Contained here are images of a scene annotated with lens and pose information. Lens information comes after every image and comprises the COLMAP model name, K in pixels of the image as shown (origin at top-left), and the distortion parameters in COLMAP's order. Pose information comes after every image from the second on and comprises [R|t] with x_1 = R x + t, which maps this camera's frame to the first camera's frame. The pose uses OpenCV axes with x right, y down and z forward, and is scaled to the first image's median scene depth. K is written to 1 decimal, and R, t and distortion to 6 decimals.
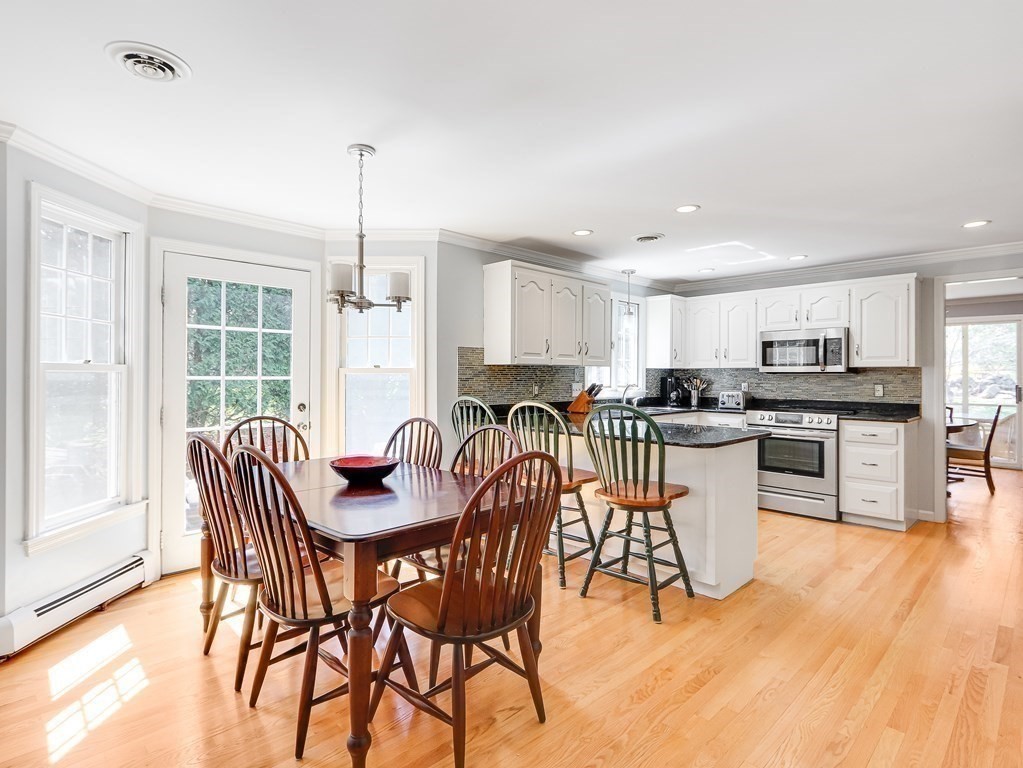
lens RADIAL K [[535.7, 0, 511.4], [0, 535.7, 376.7], [0, 0, 1]] dist [-0.002231, -0.001444]
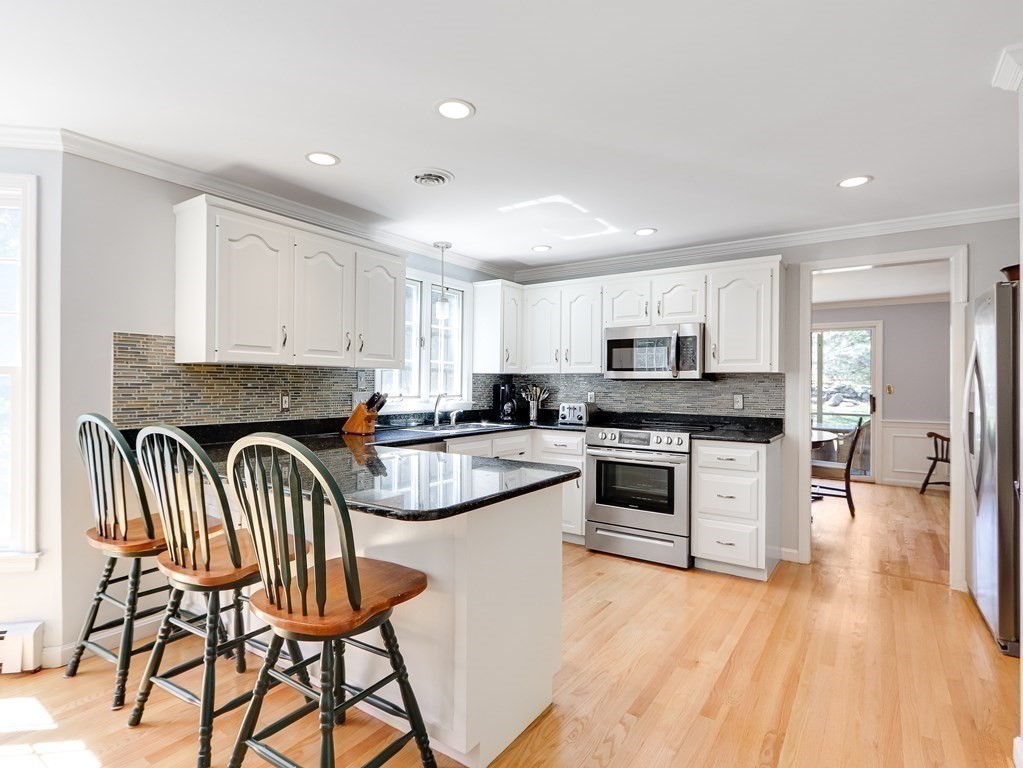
lens RADIAL K [[541.0, 0, 506.8], [0, 541.0, 388.4], [0, 0, 1]] dist [0.000193, -0.000760]
pose [[0.982024, 0.002547, 0.188736, 0.188768], [-0.003731, 0.999976, 0.005922, 0.001967], [-0.188717, -0.006520, 0.982010, 0.262230]]
